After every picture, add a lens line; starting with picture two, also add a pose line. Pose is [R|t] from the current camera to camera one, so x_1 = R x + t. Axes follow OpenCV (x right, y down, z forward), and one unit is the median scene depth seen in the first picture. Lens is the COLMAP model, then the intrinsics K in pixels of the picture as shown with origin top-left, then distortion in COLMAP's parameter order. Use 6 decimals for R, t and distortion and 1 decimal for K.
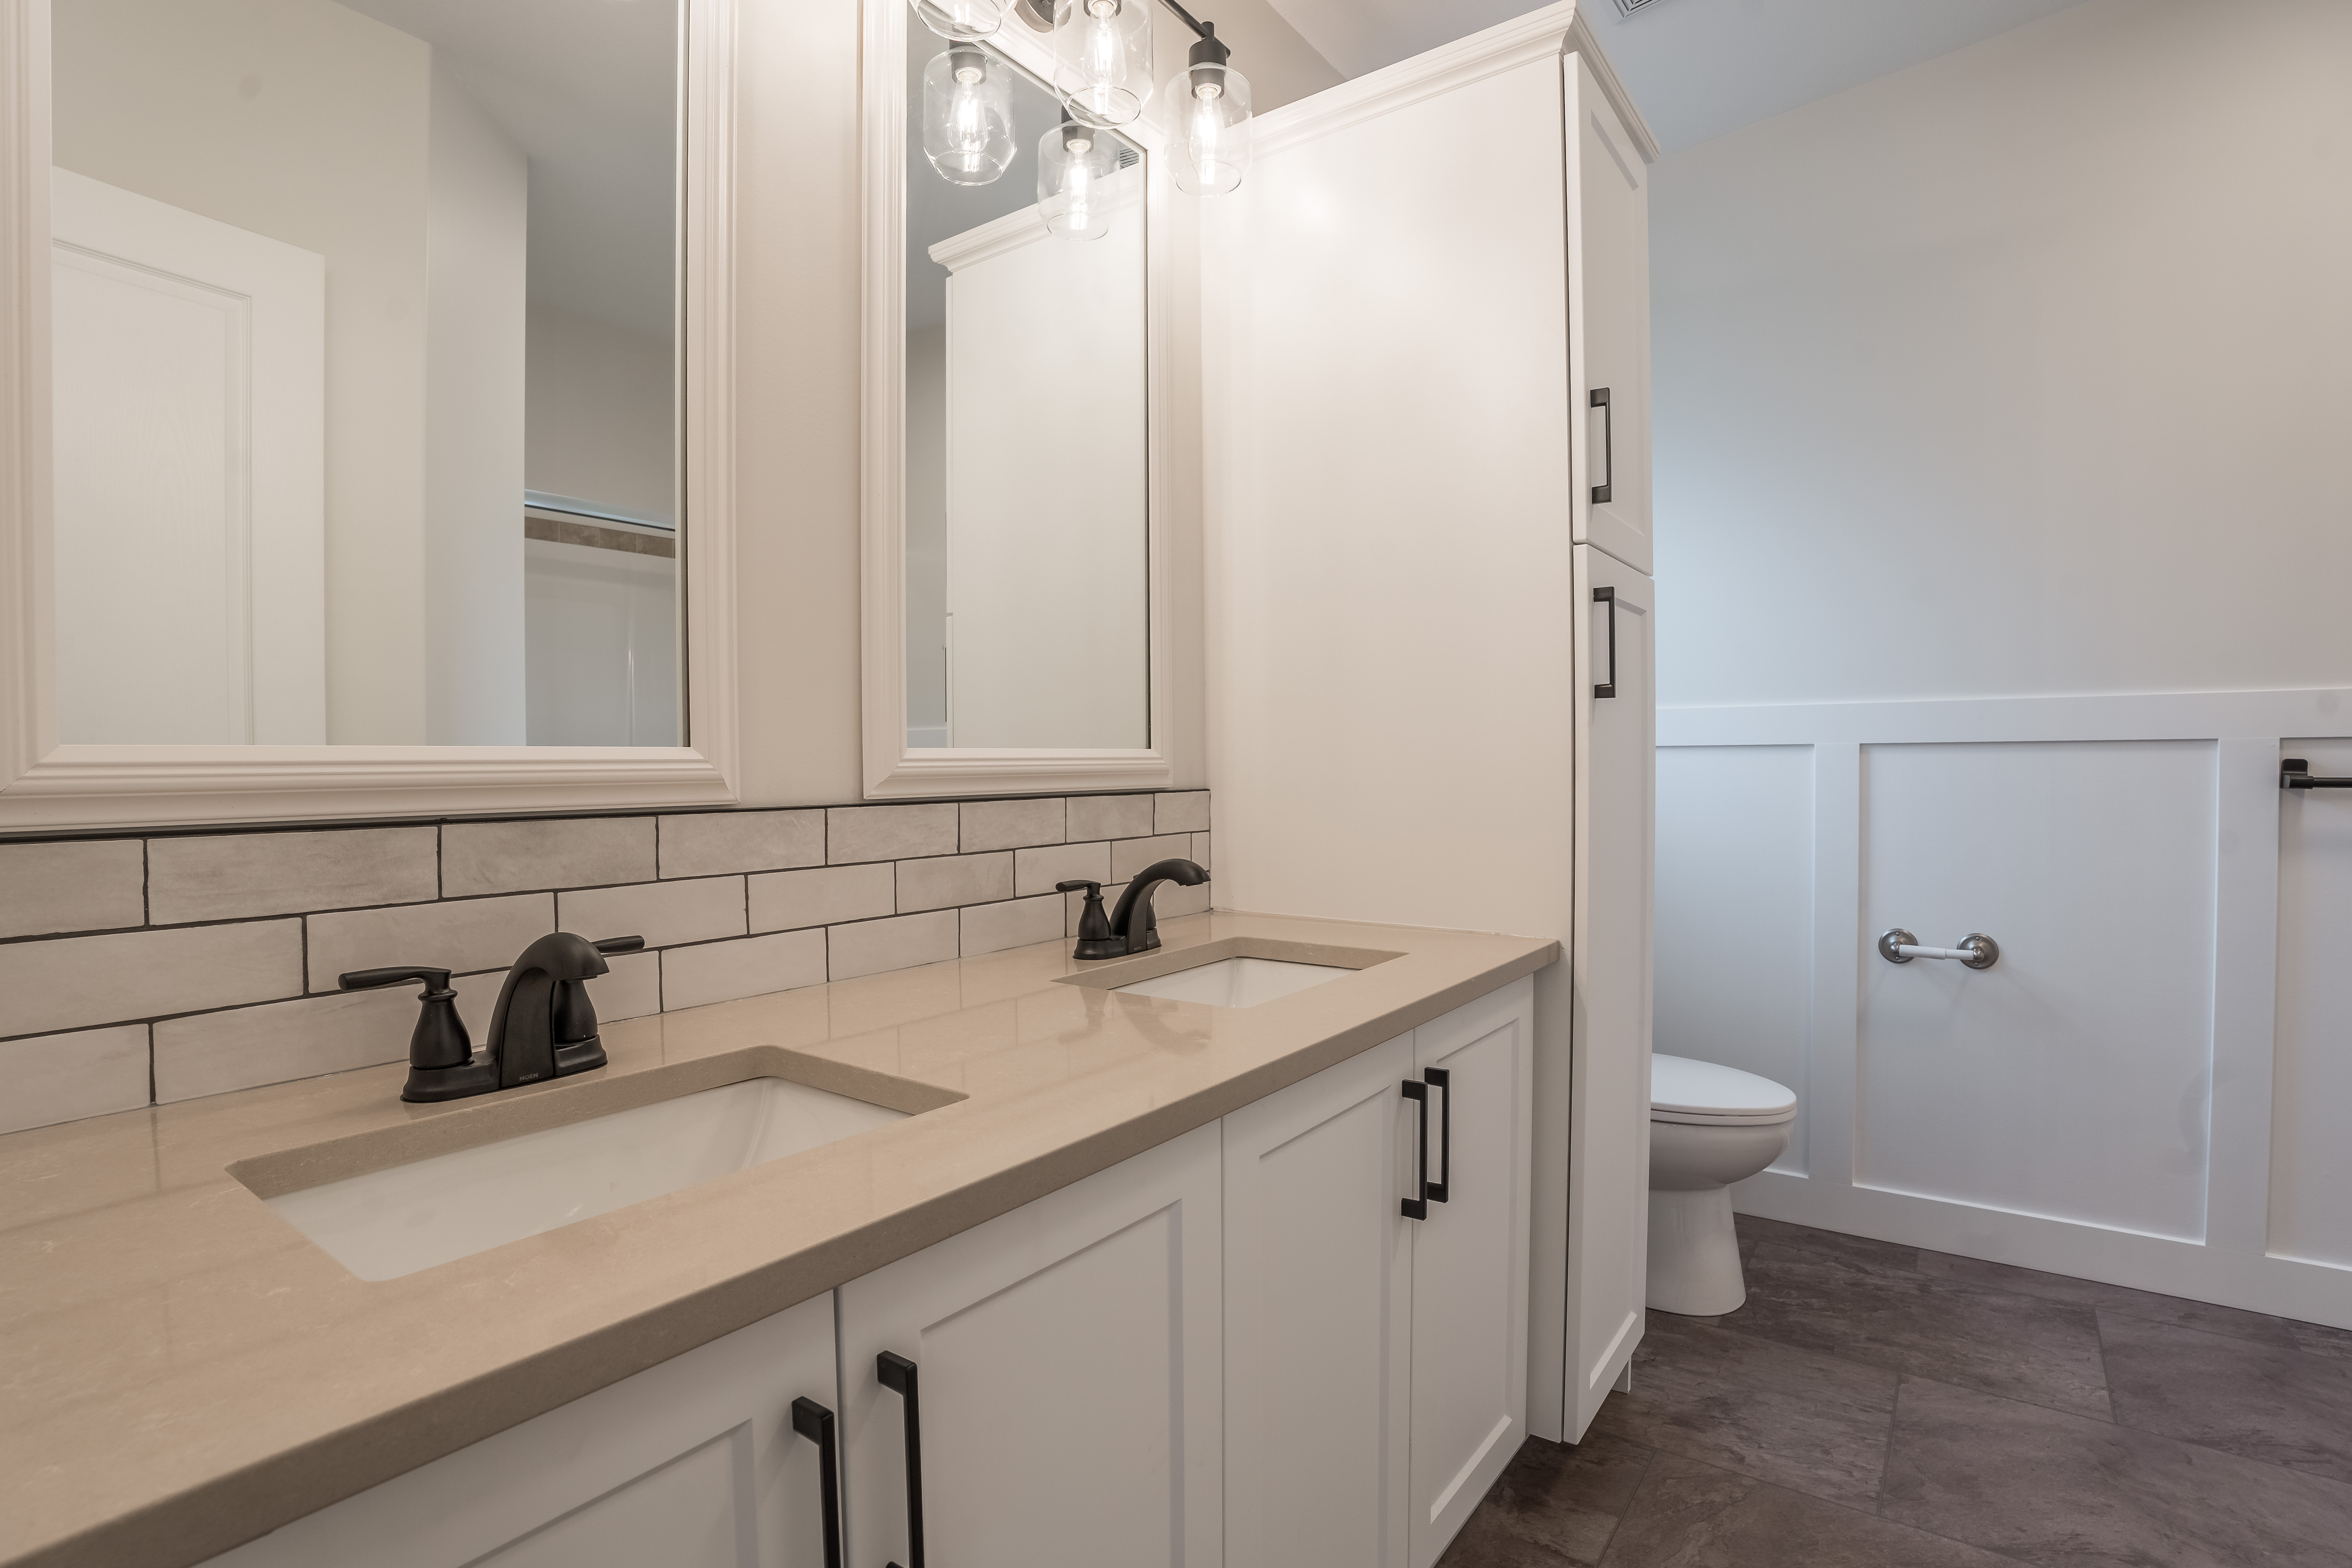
lens RADIAL K [[1135.6, 0, 1176.0], [0, 1135.6, 784.0], [0, 0, 1]] dist [-0.076610, 0.018683]
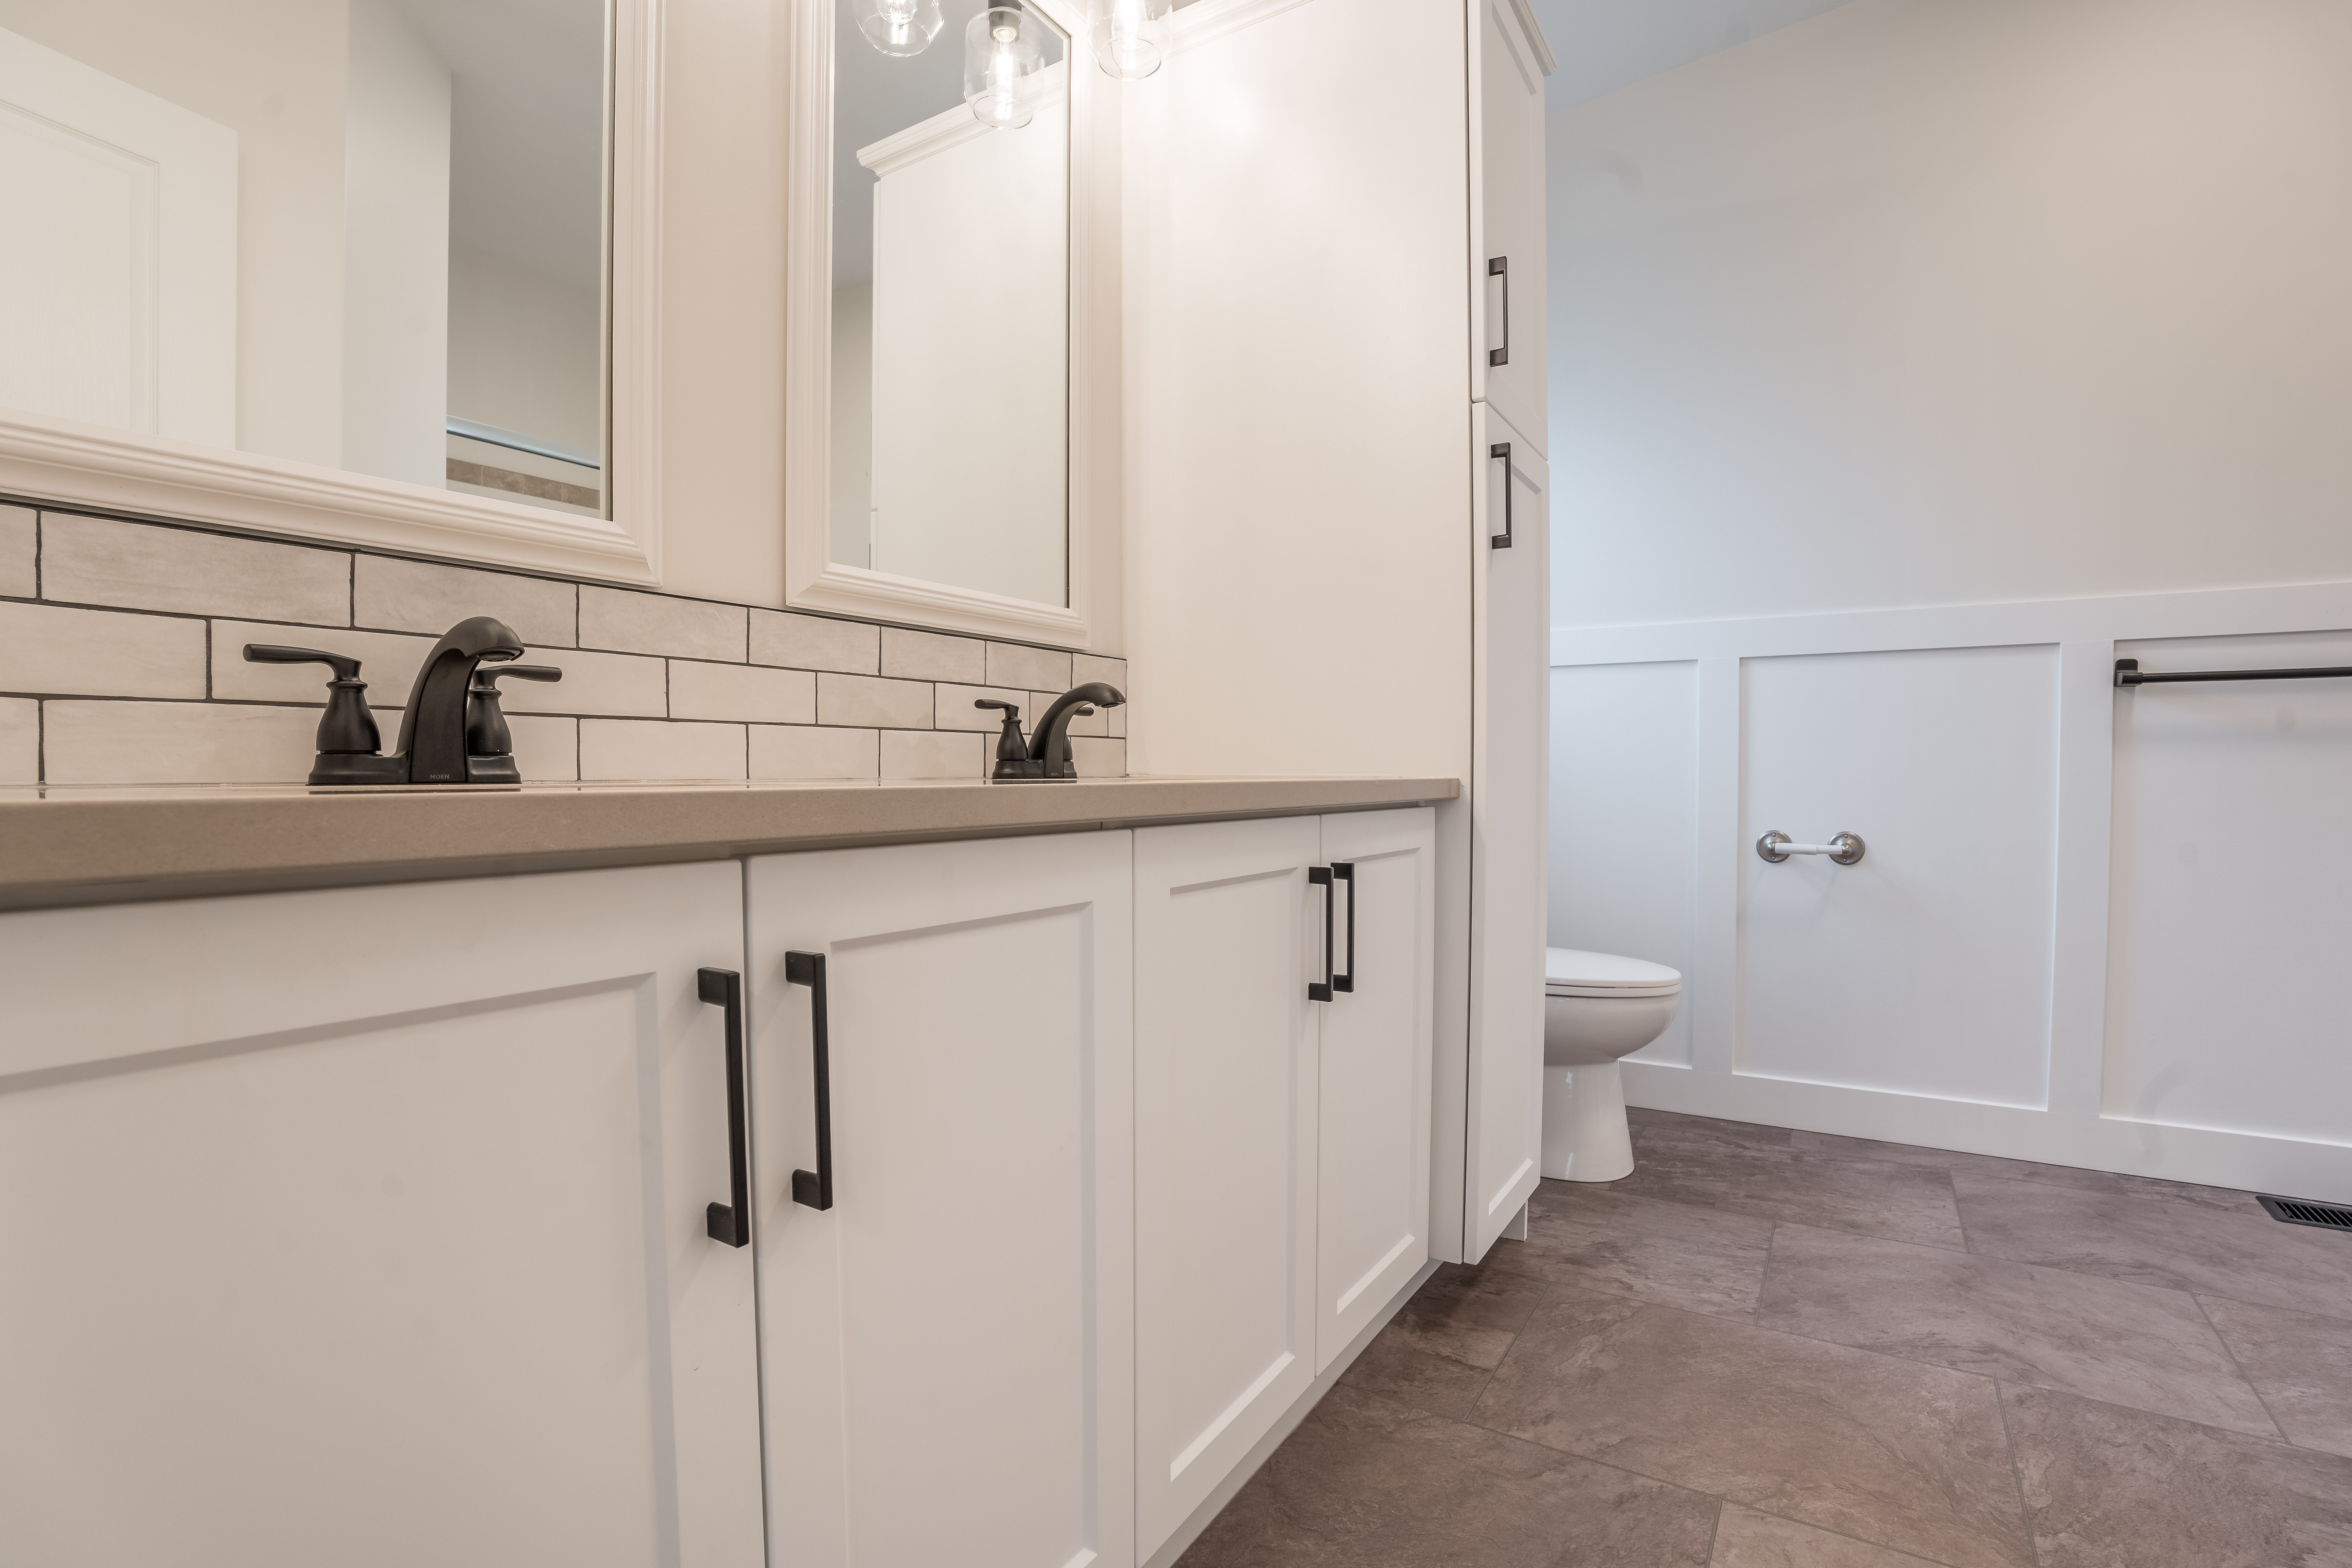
lens RADIAL K [[1100.0, 0, 1168.6], [0, 1100.0, 782.9], [0, 0, 1]] dist [-0.081698, 0.022628]
pose [[0.997911, 0.004223, 0.064473, 0.004186], [-0.004685, 0.999964, 0.007009, 0.127231], [-0.064441, -0.007297, 0.997895, -0.001063]]
